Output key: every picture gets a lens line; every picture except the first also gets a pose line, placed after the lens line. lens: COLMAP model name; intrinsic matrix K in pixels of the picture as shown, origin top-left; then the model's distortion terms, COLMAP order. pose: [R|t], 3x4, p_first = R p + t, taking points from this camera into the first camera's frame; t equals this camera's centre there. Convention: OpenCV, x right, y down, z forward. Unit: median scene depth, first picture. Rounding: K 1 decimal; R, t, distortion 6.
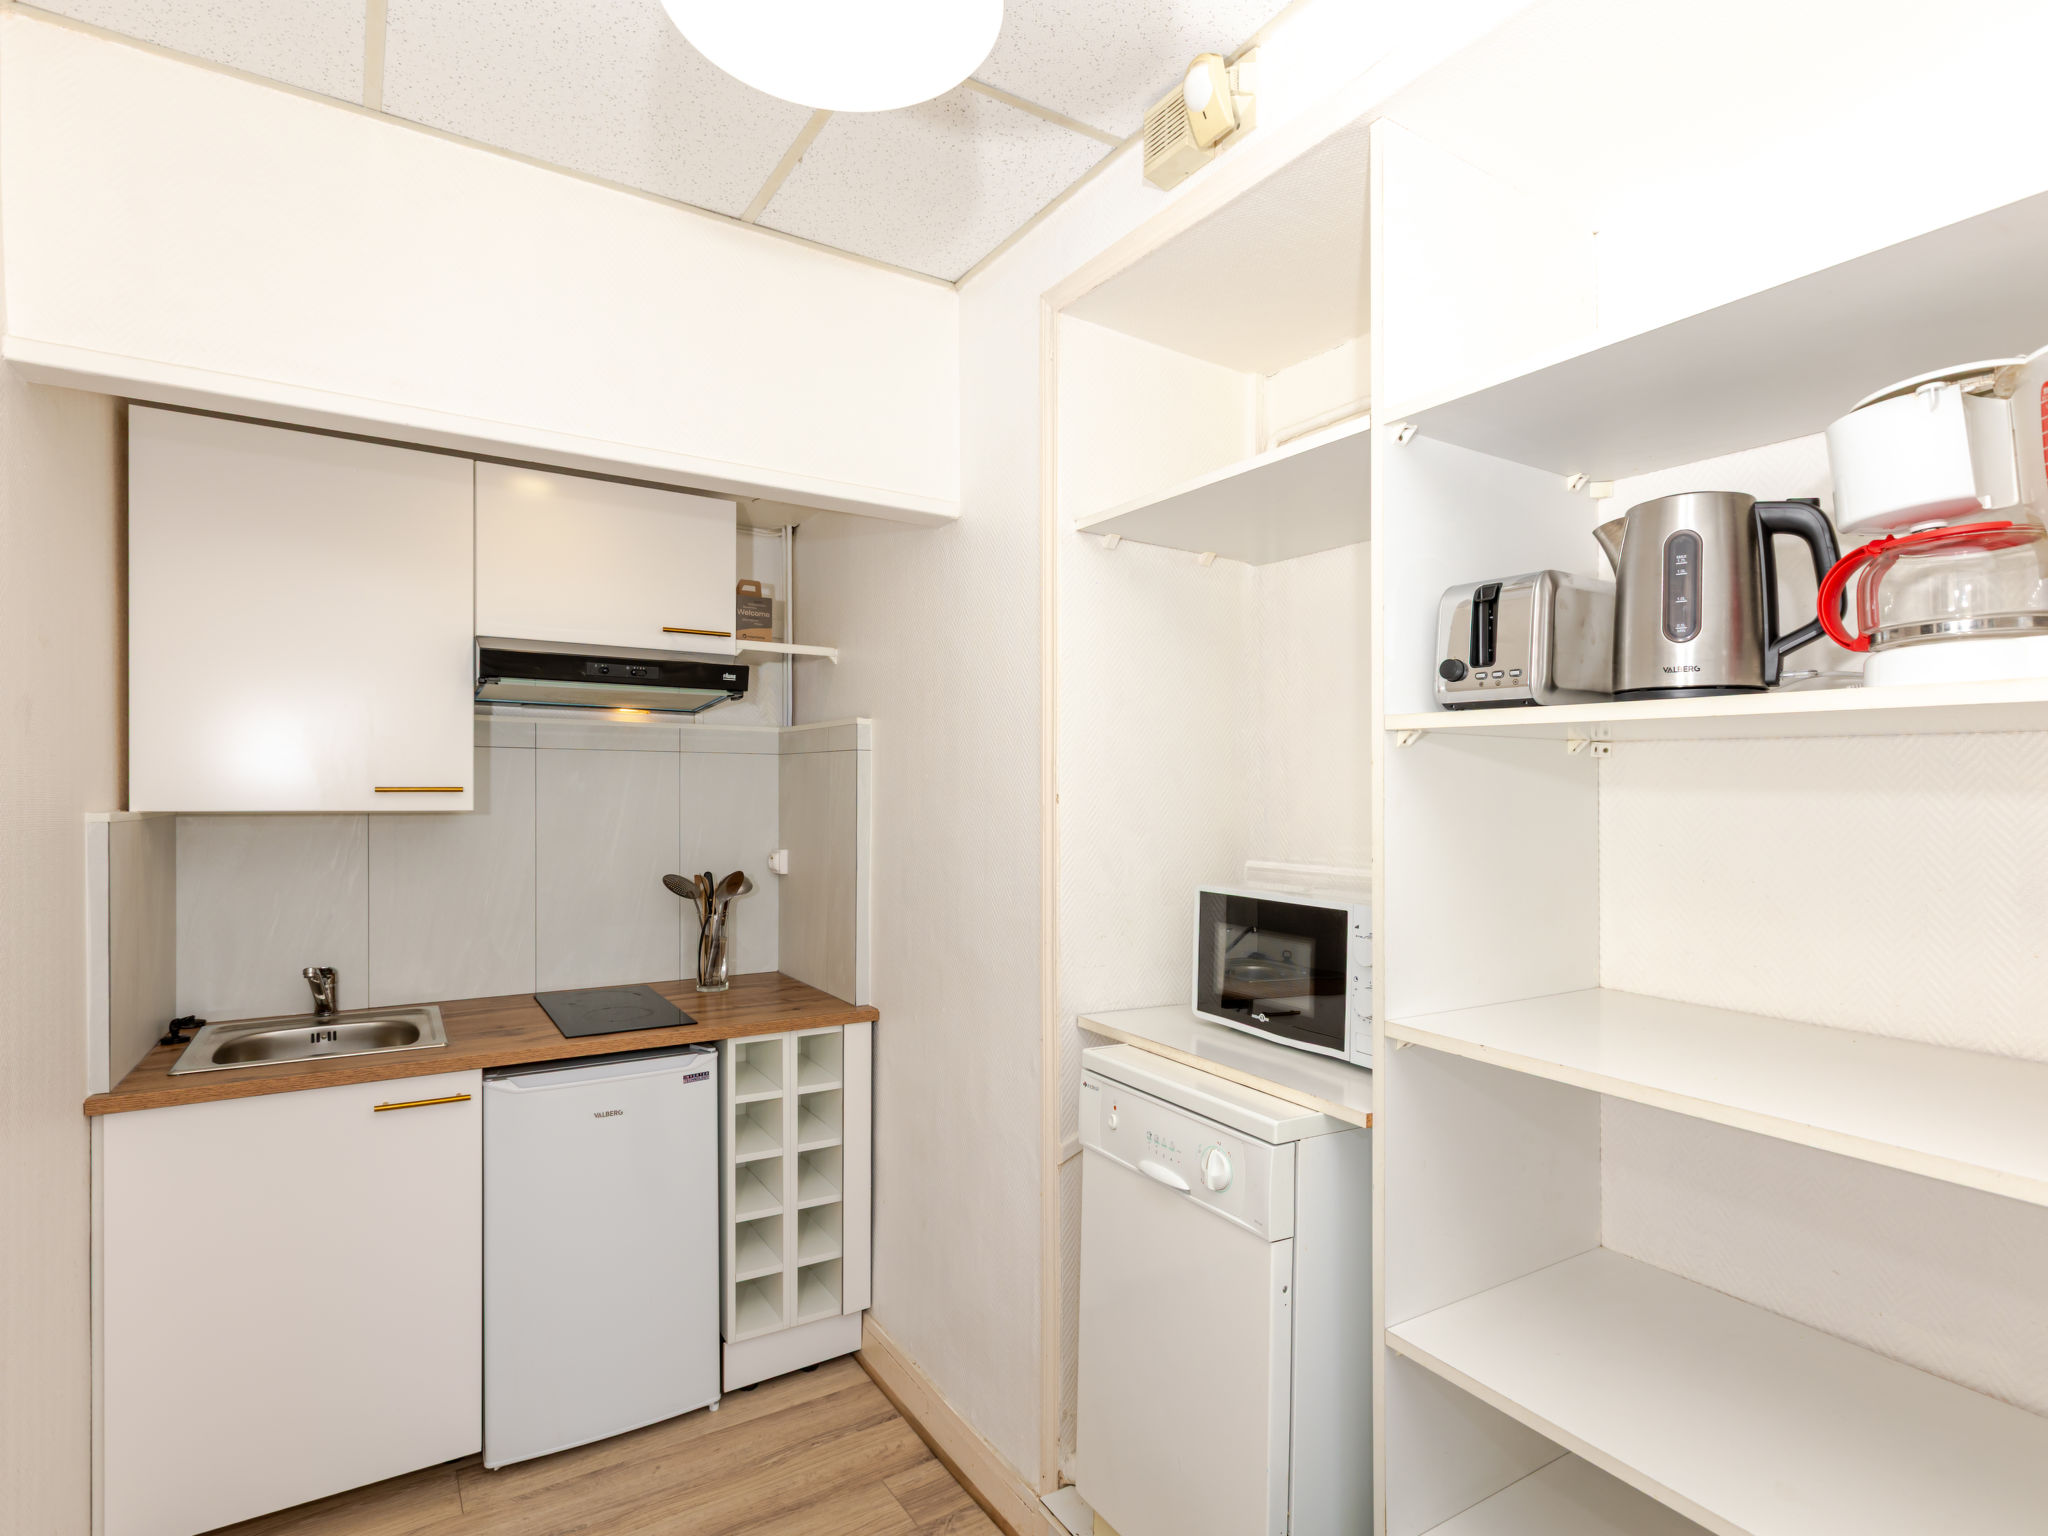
lens RADIAL K [[1060.1, 0, 1044.8], [0, 1060.1, 770.0], [0, 0, 1]] dist [-0.018014, 0.000516]
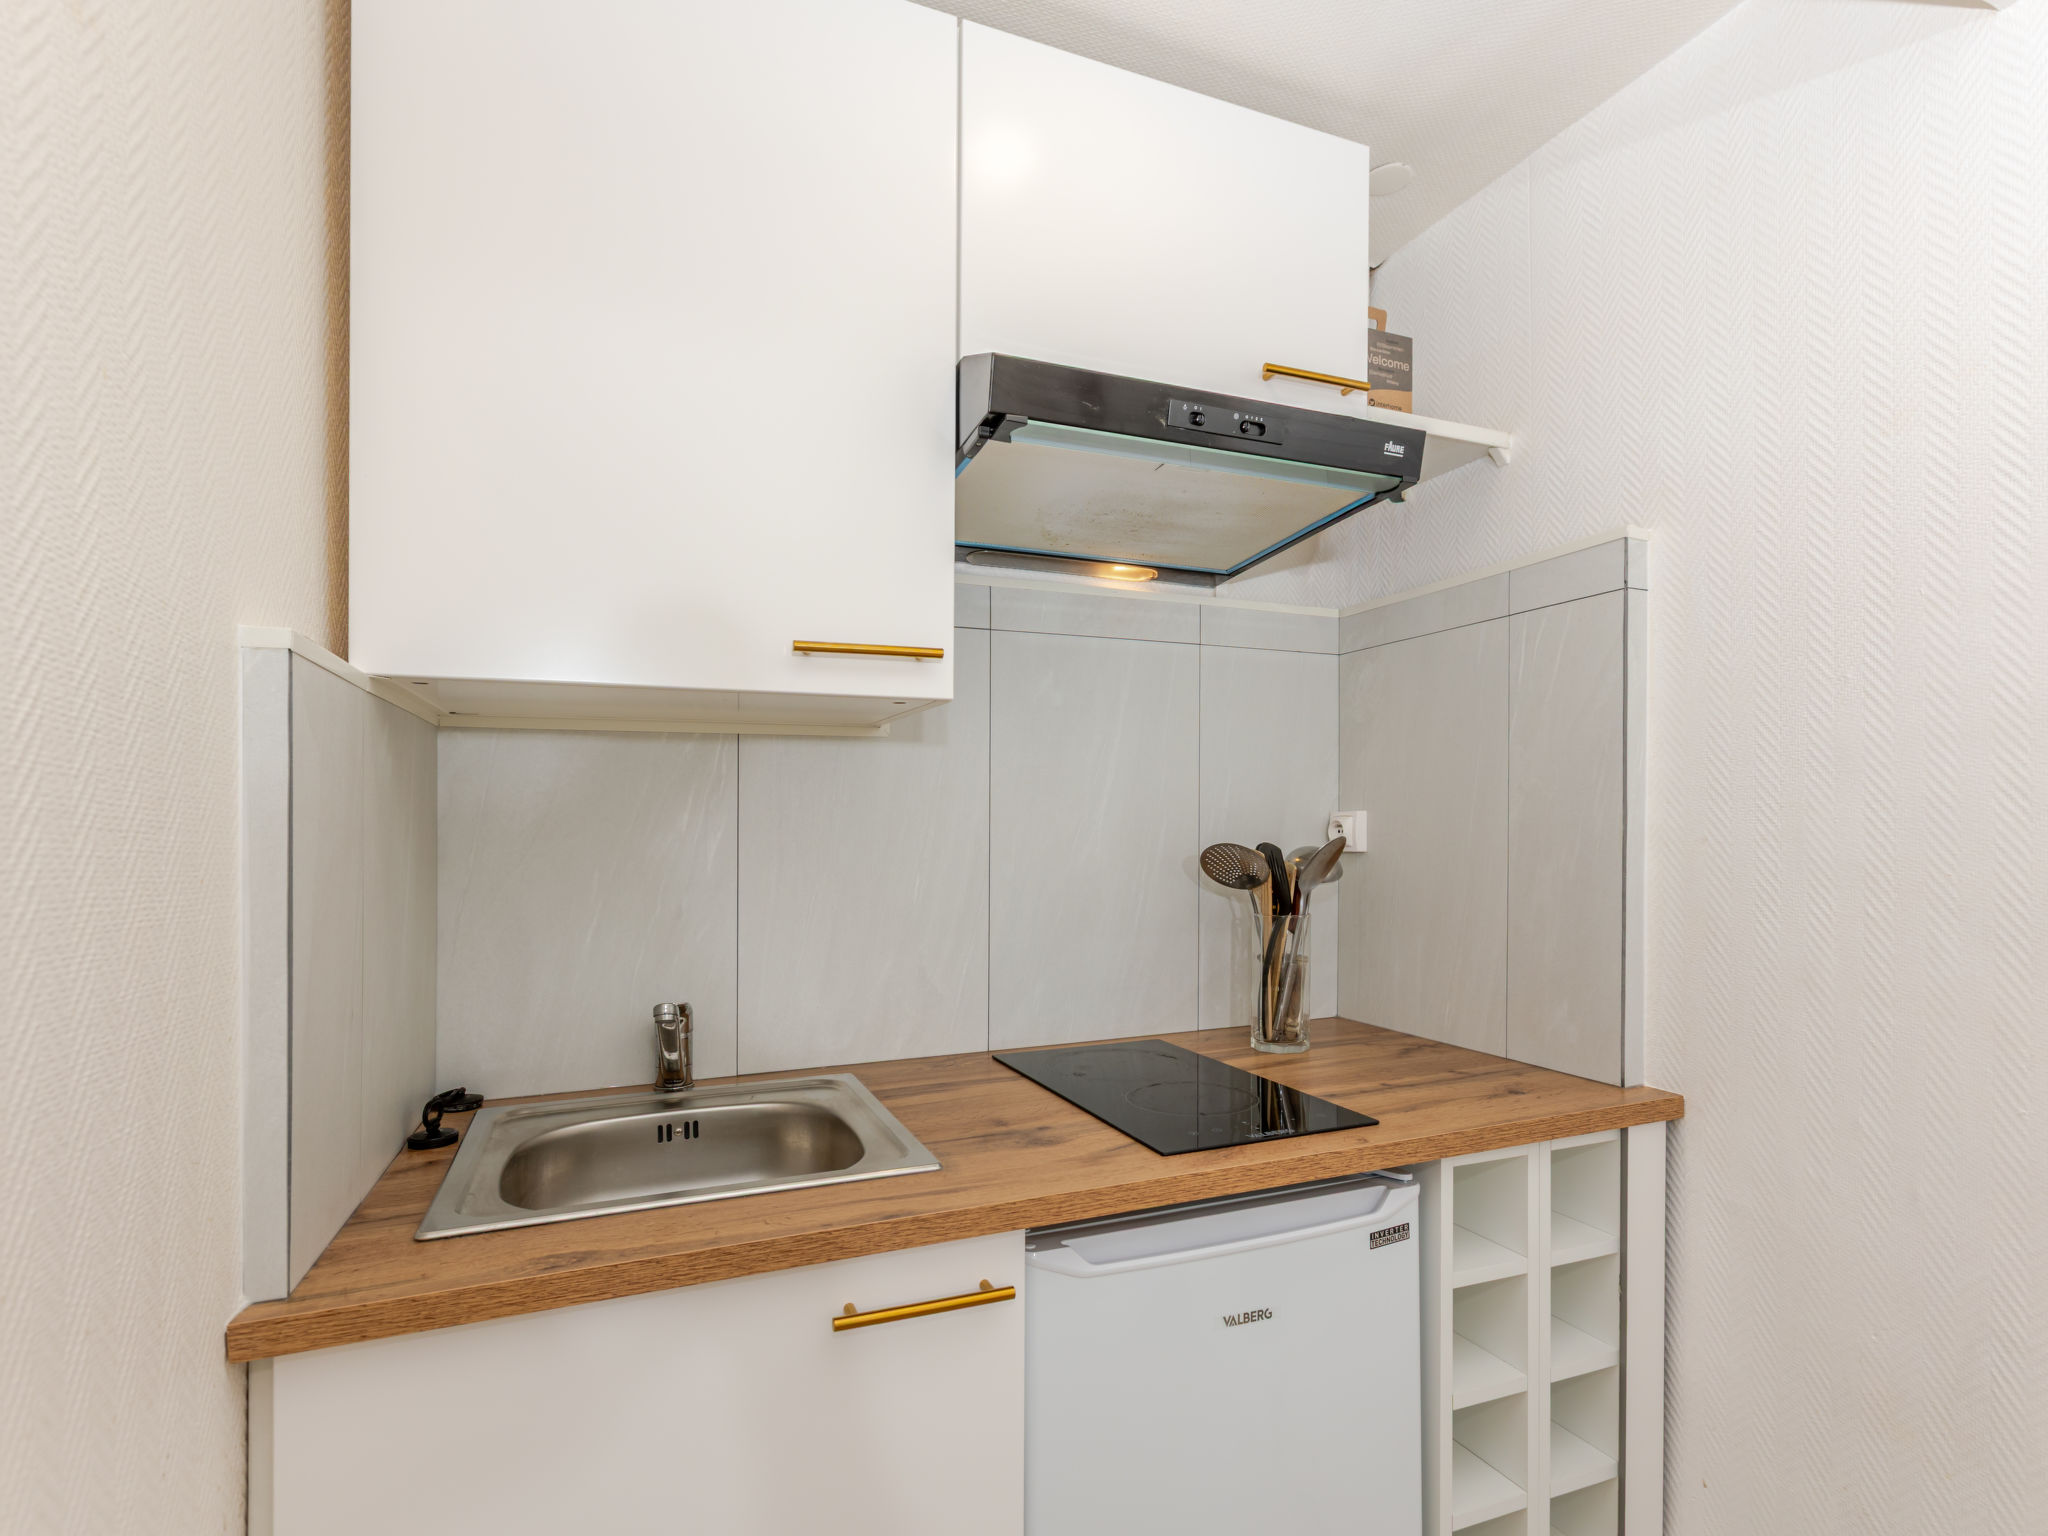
lens RADIAL K [[1060.1, 0, 1044.8], [0, 1060.1, 770.0], [0, 0, 1]] dist [-0.018014, 0.000516]
pose [[0.984713, -0.024874, -0.172400, -0.399582], [0.017843, 0.998949, -0.042214, 0.093230], [0.173269, 0.038492, 0.984122, 0.485516]]
